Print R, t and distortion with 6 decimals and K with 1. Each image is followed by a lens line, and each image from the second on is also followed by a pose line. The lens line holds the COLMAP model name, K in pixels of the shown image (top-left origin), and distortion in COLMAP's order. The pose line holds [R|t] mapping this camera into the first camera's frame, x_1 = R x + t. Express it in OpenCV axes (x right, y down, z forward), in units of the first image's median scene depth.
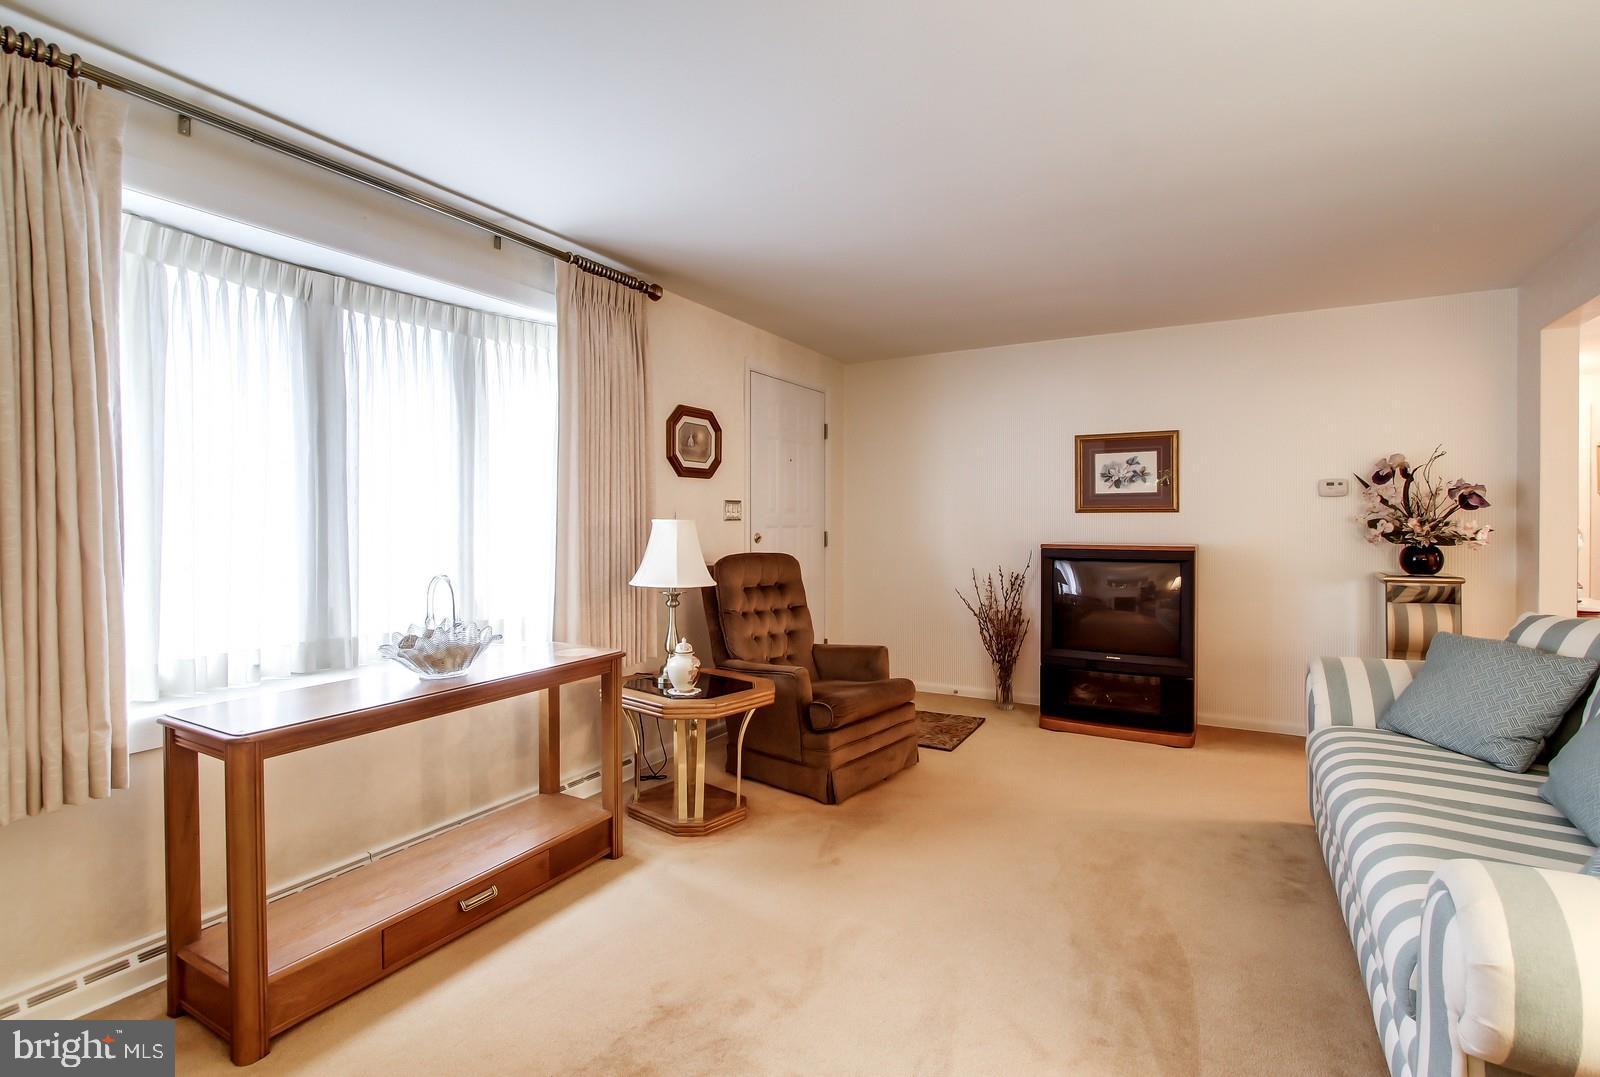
lens RADIAL K [[743.4, 0, 798.5], [0, 743.4, 522.9], [0, 0, 1]] dist [-0.011733, 0.000023]
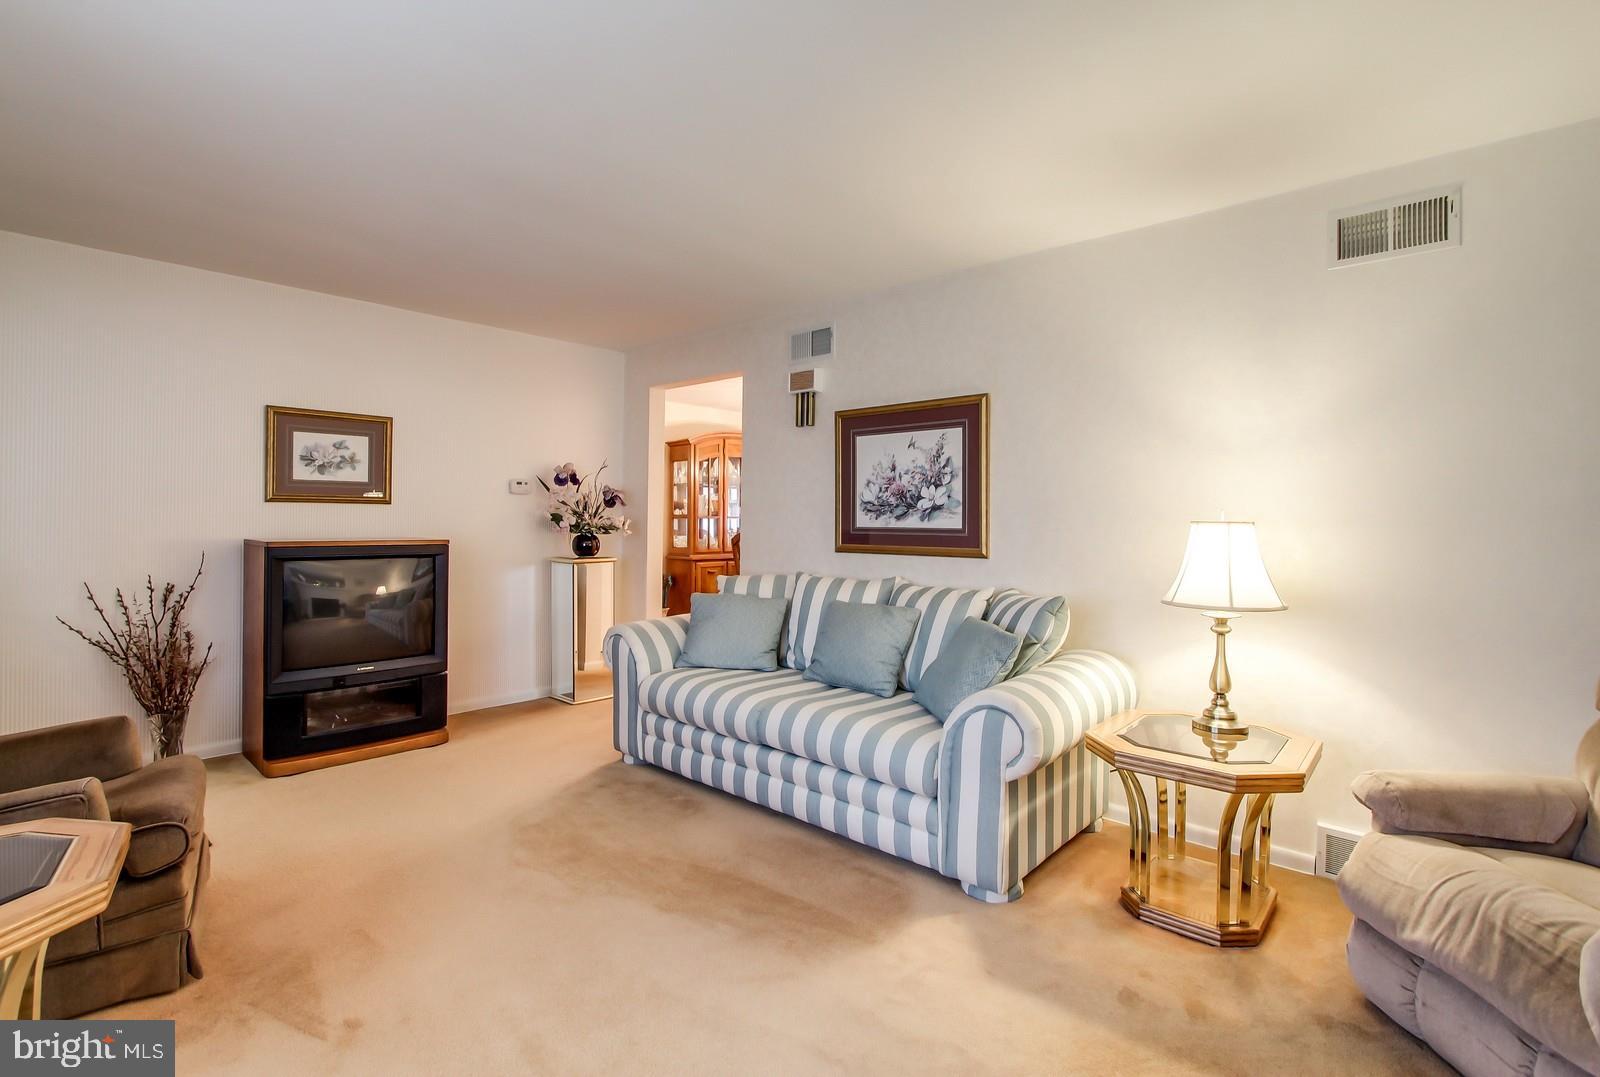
lens RADIAL K [[744.4, 0, 821.6], [0, 744.4, 519.0], [0, 0, 1]] dist [-0.012002, -0.000003]
pose [[0.207482, -0.000823, 0.978238, -0.322614], [-0.009367, 0.999952, 0.002828, -0.003367], [-0.978194, -0.009750, 0.207464, 0.284991]]
